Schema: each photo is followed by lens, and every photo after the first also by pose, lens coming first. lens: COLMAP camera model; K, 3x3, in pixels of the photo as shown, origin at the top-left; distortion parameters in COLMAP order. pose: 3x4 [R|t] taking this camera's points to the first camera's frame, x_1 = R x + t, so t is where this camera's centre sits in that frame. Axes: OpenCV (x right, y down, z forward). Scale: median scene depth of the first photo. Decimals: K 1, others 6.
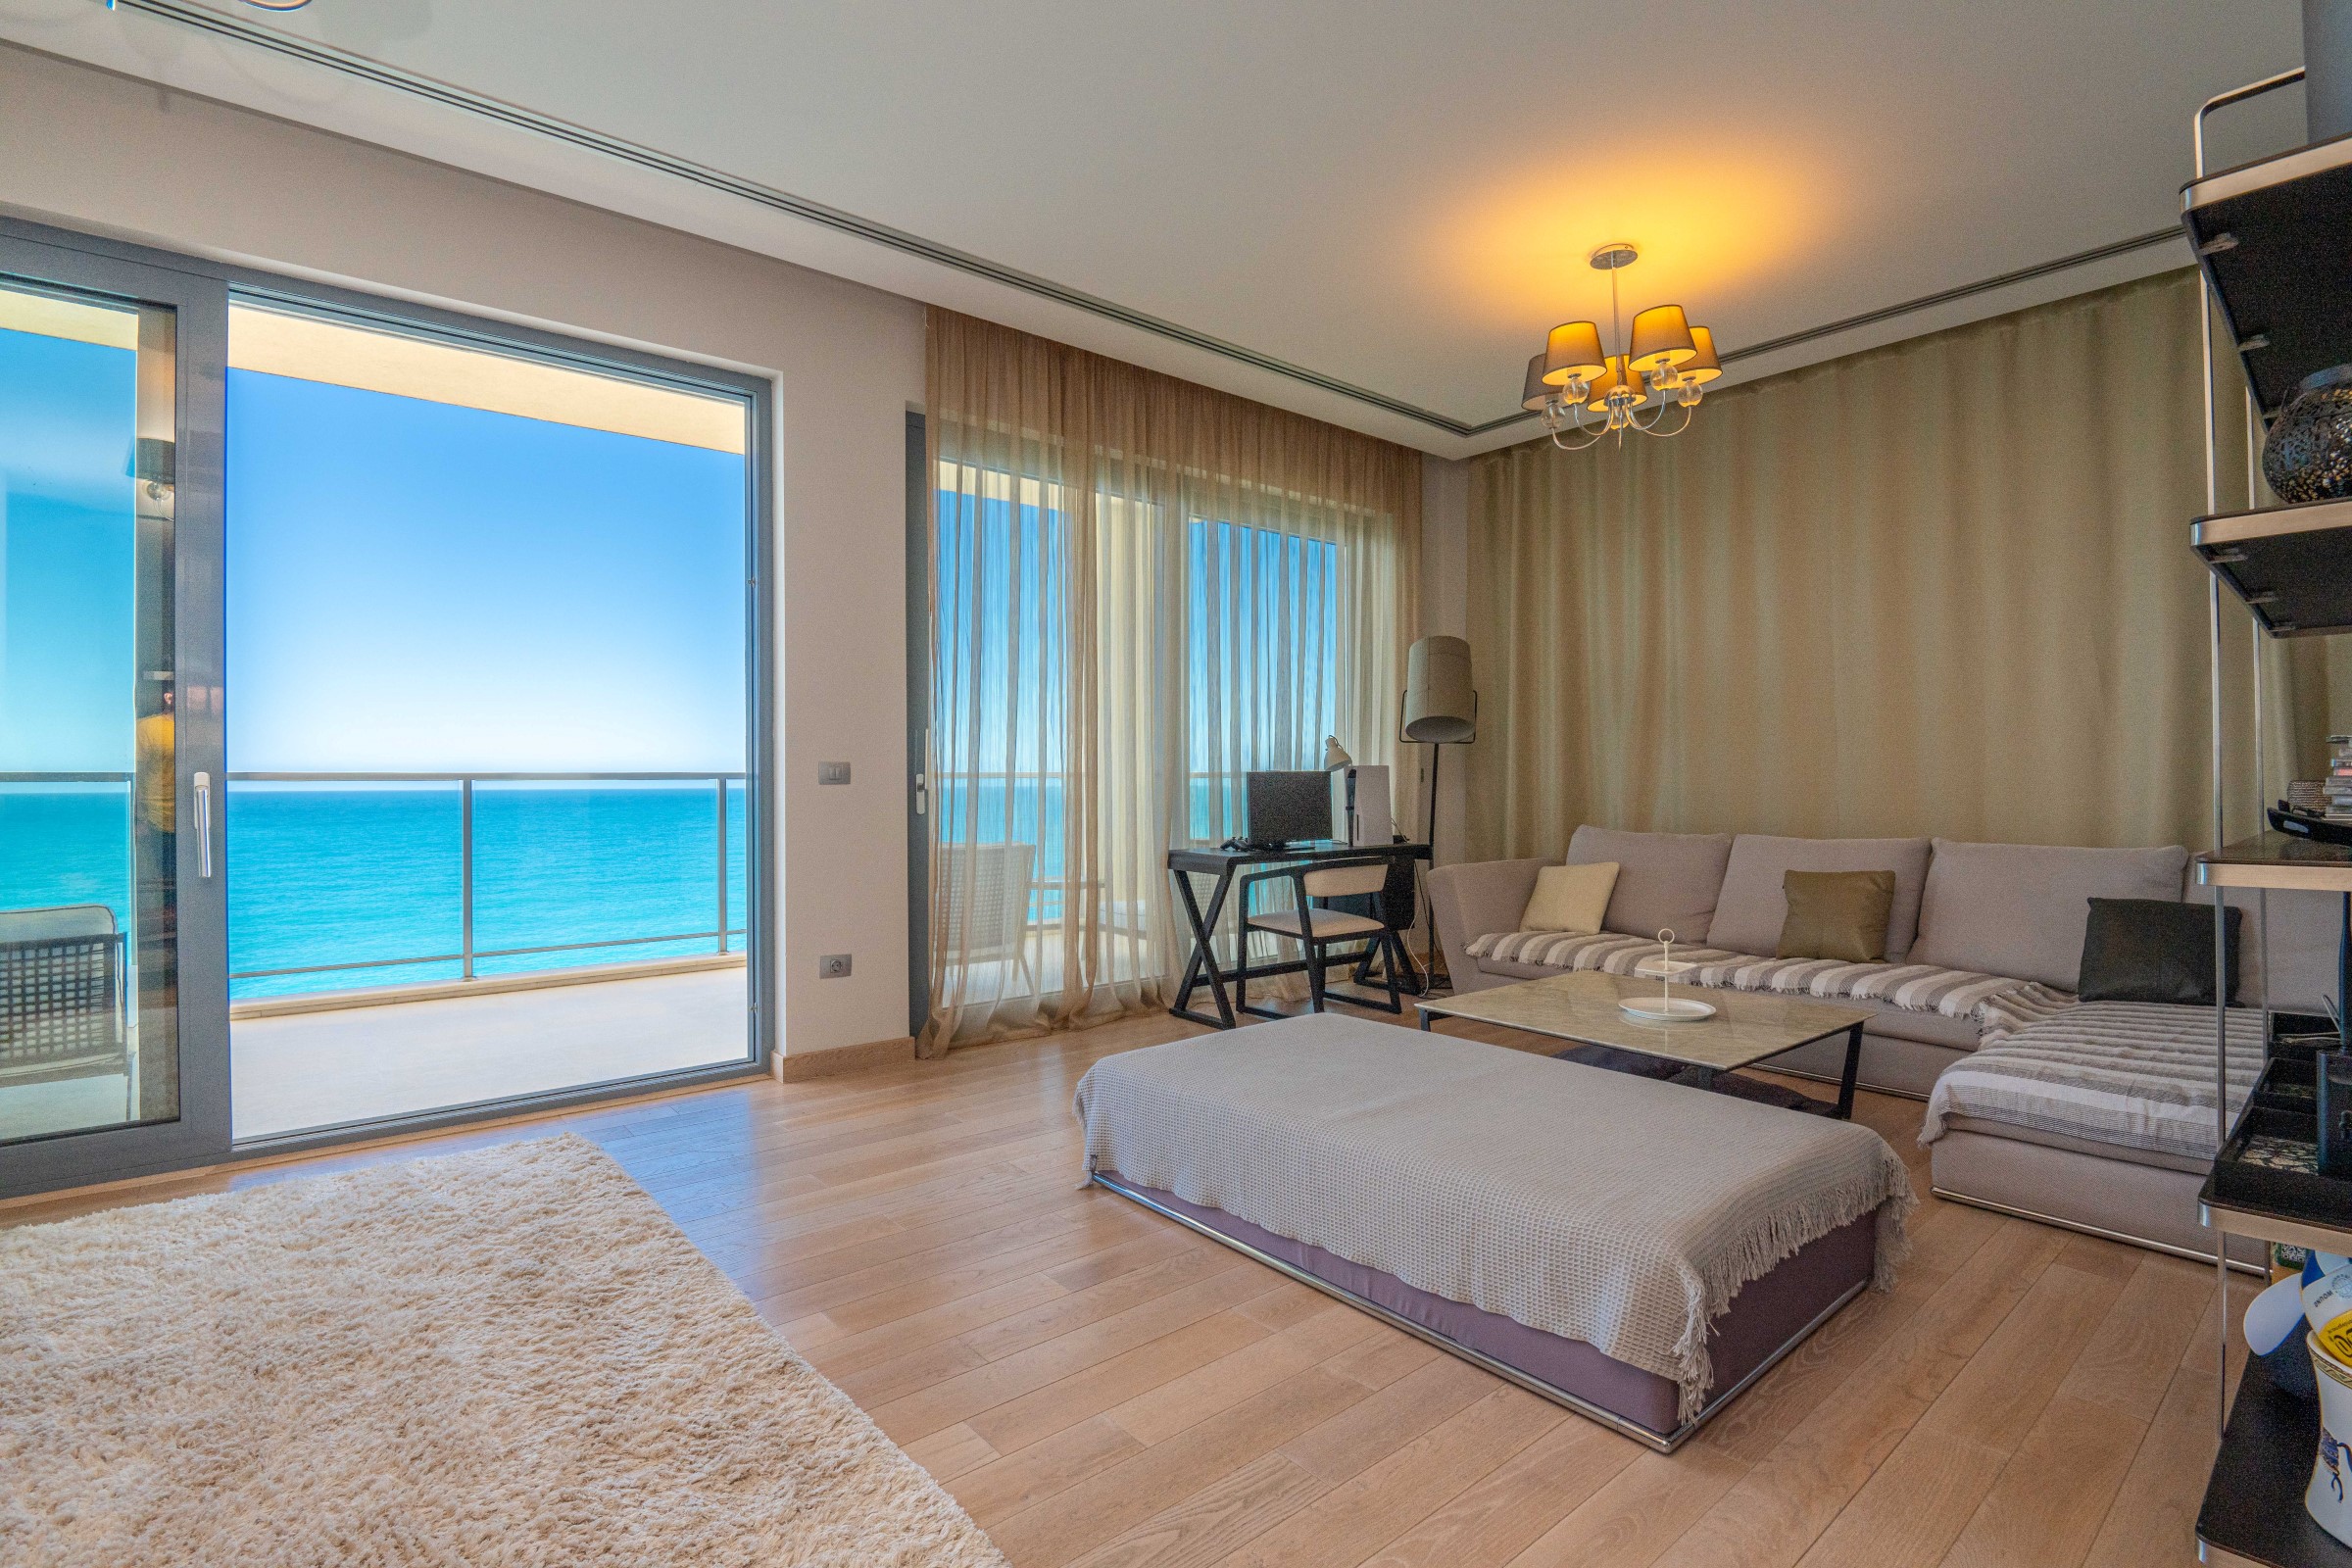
lens RADIAL K [[1105.8, 0, 1177.4], [0, 1105.8, 784.8], [0, 0, 1]] dist [-0.003880, -0.000584]
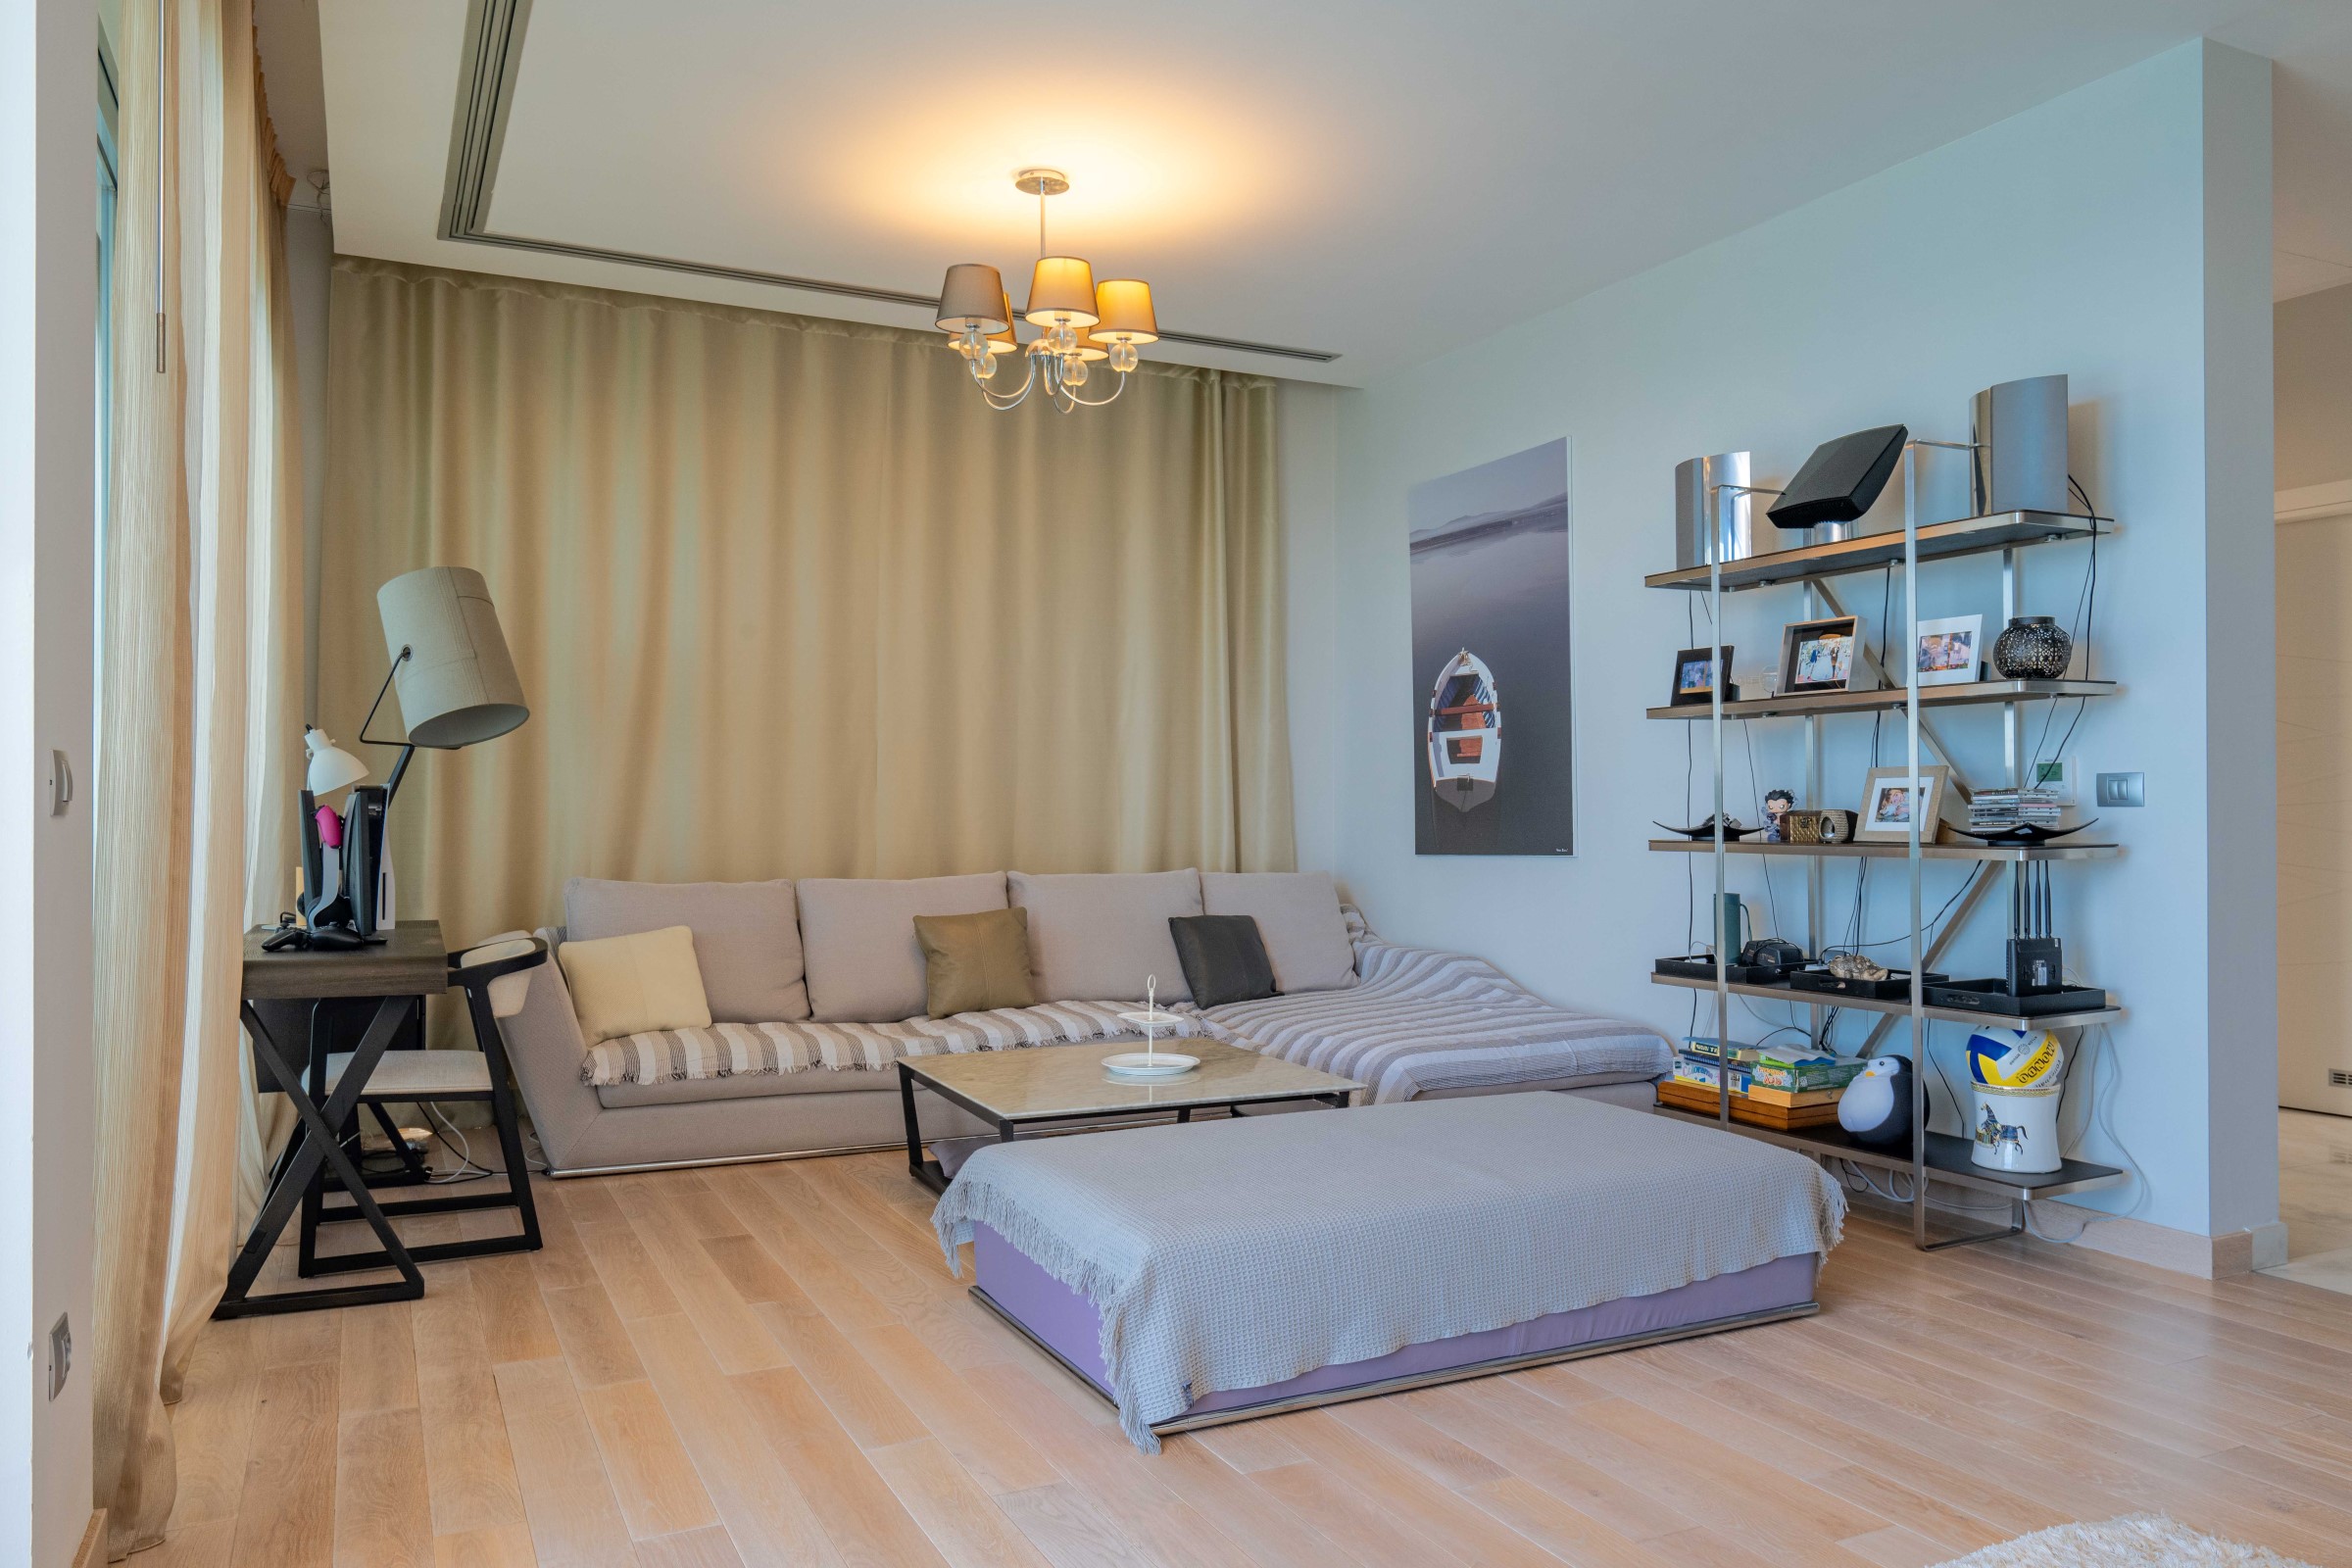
lens RADIAL K [[1697.5, 0, 1178.0], [0, 1697.5, 784.7], [0, 0, 1]] dist [-0.000528, -0.000145]
pose [[0.252872, 0.019698, 0.967299, -1.059153], [-0.004097, 0.999806, -0.019289, -0.000457], [-0.967491, 0.000915, 0.252904, 0.758089]]
